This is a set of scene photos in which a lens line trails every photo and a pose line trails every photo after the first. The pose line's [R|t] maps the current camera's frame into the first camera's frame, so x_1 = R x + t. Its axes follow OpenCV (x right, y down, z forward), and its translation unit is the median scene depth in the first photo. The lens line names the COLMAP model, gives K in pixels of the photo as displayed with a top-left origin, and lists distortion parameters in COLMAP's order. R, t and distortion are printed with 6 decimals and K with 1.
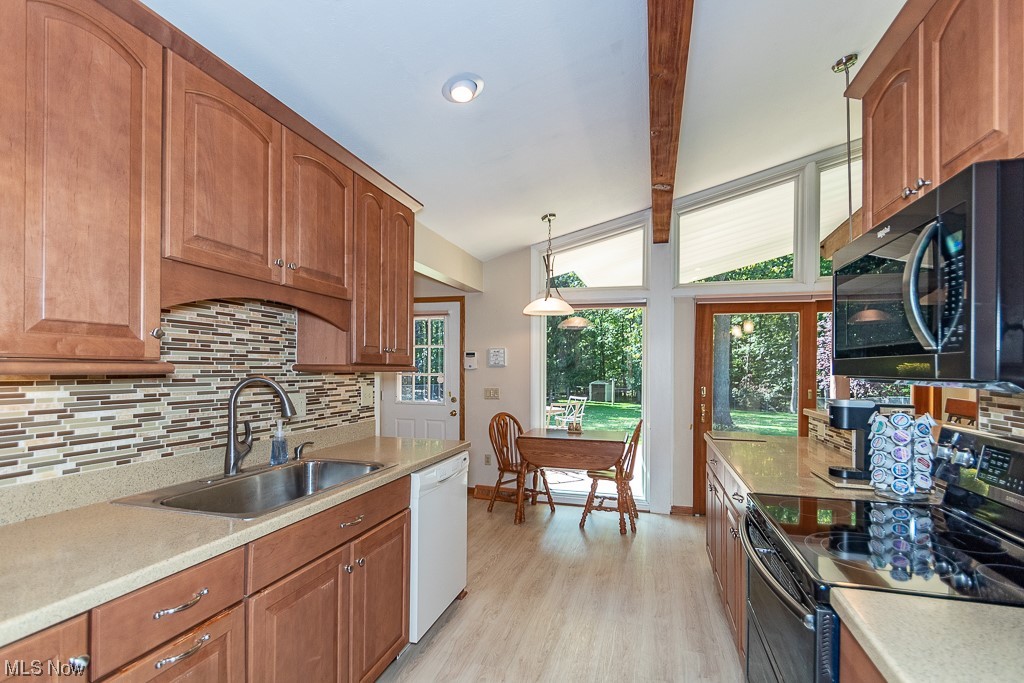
lens RADIAL K [[477.6, 0, 519.0], [0, 477.6, 367.7], [0, 0, 1]] dist [0.009597, -0.005579]
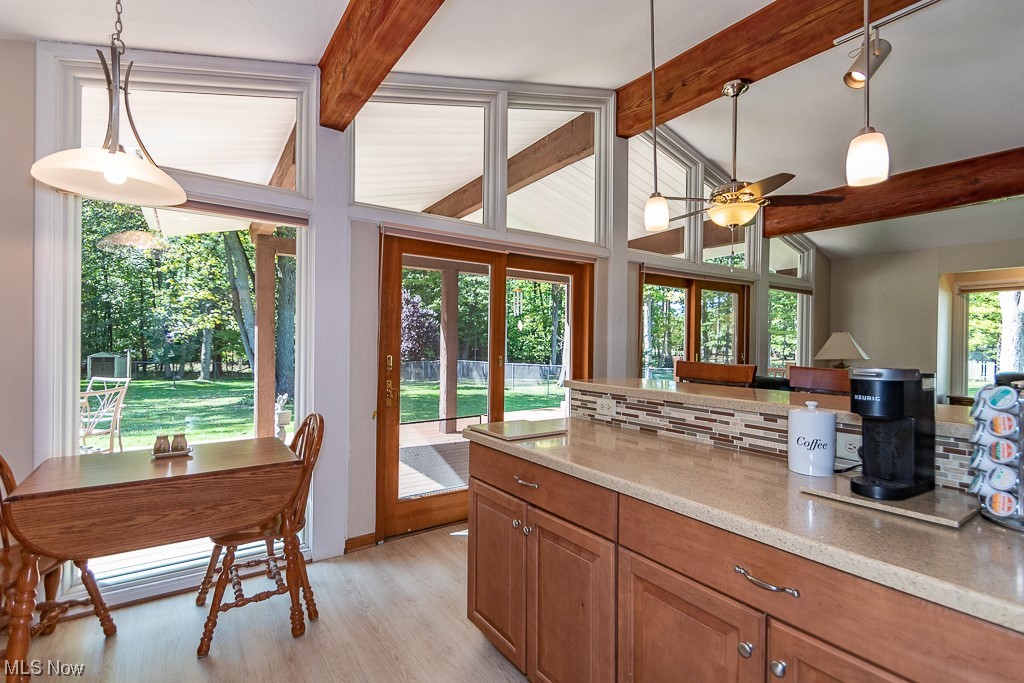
lens RADIAL K [[477.6, 0, 512.4], [0, 477.6, 341.2], [0, 0, 1]] dist [0.009597, -0.005579]
pose [[0.638709, 0.000969, 0.769448, -0.060388], [-0.007834, 0.999956, 0.005243, 0.023431], [-0.769409, -0.009377, 0.638688, 0.686393]]
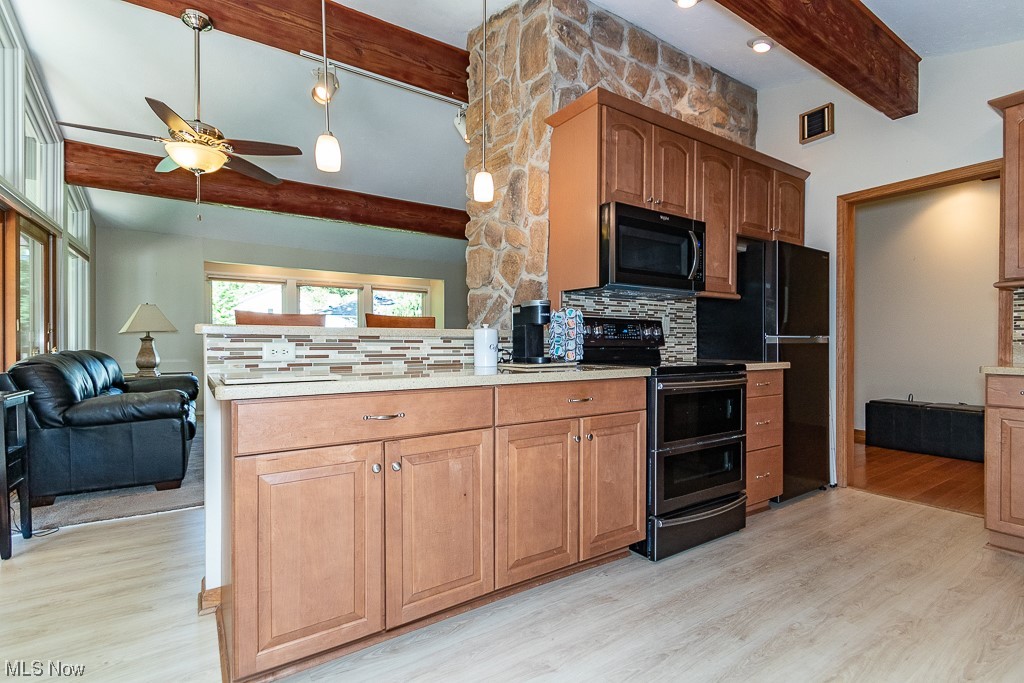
lens RADIAL K [[477.6, 0, 510.7], [0, 477.6, 341.9], [0, 0, 1]] dist [0.009597, -0.005579]
pose [[-0.757129, -0.008507, 0.653210, -0.046875], [-0.008304, 0.999960, 0.003398, 0.119886], [-0.653212, -0.002852, -0.757169, 1.403518]]
